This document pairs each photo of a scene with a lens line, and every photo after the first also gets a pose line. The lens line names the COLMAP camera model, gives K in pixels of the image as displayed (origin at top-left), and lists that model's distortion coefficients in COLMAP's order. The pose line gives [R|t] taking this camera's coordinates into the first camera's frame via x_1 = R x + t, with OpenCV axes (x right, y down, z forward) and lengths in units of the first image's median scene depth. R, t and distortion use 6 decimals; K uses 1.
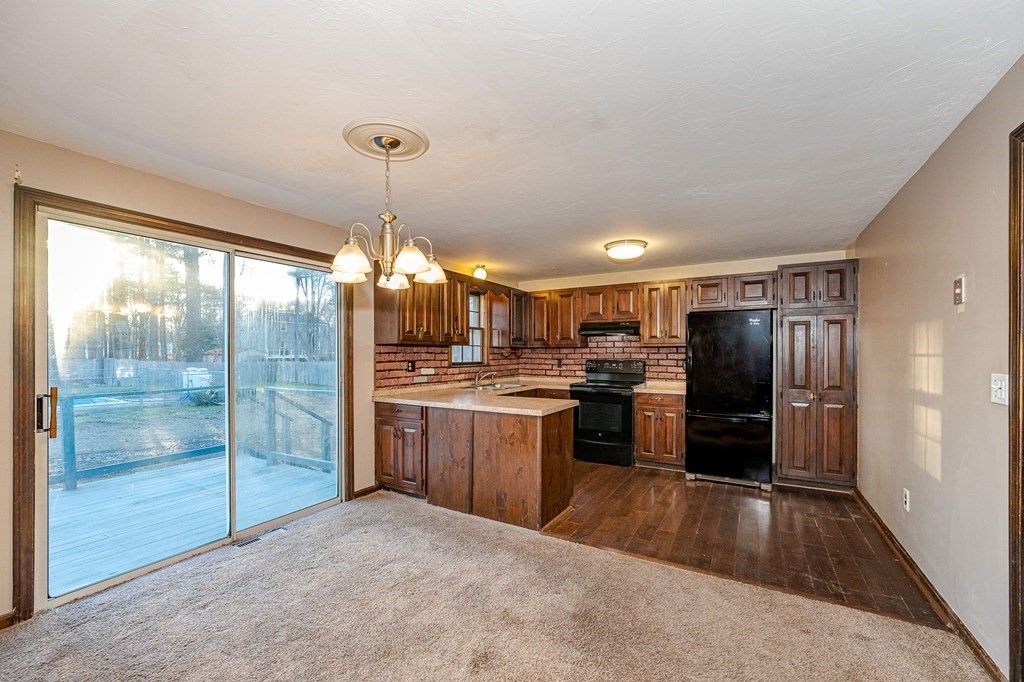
lens RADIAL K [[405.7, 0, 516.4], [0, 405.7, 356.7], [0, 0, 1]] dist [-0.000707, -0.000020]
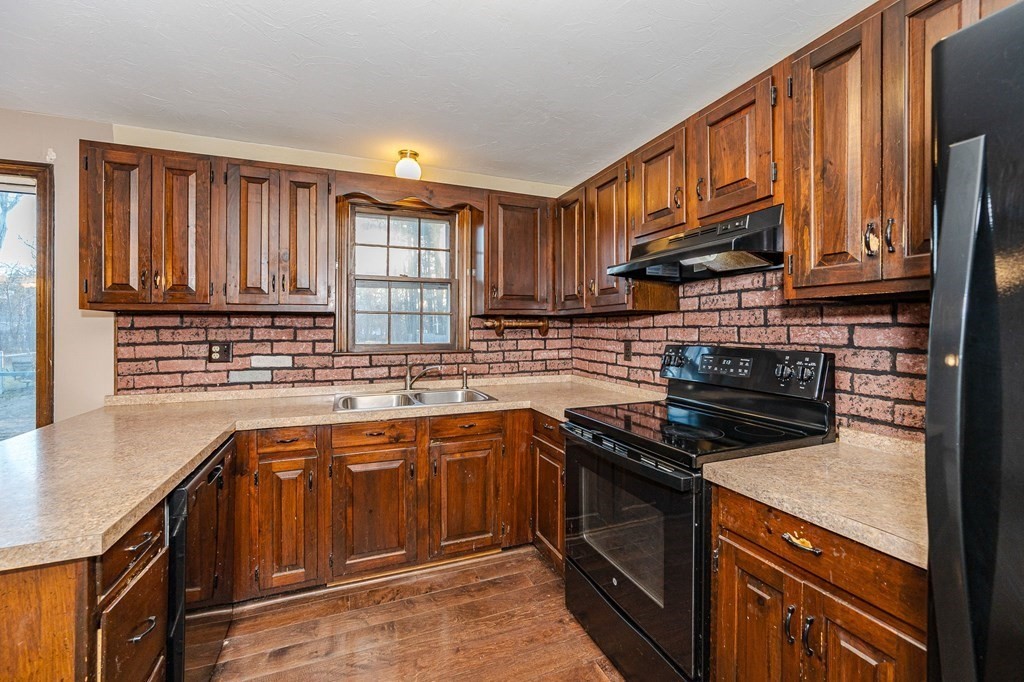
lens RADIAL K [[422.0, 0, 508.3], [0, 422.0, 333.3], [0, 0, 1]] dist [-0.011225, 0.000074]
pose [[0.788407, 0.004636, -0.615137, 0.347402], [-0.002526, 0.999988, 0.004299, -0.004463], [0.615149, -0.001836, 0.788409, 0.698518]]
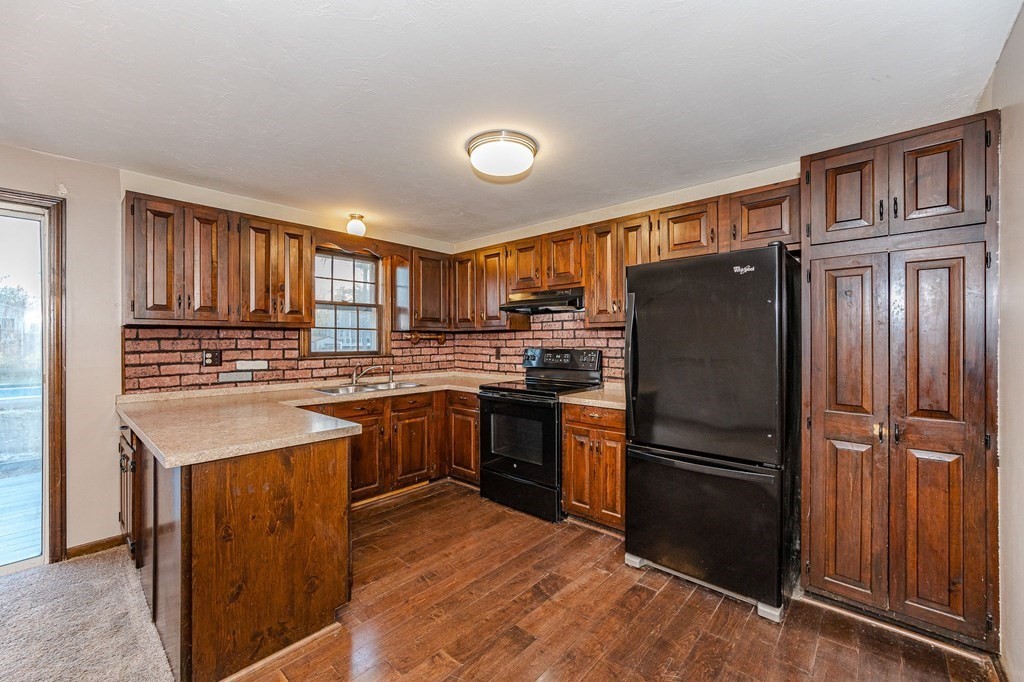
lens RADIAL K [[411.6, 0, 506.8], [0, 411.6, 343.8], [0, 0, 1]] dist [-0.000698, 0.000156]
pose [[0.978254, -0.001149, -0.207409, 0.333398], [0.001030, 0.999999, -0.000682, 0.000248], [0.207409, 0.000453, 0.978254, 0.367804]]
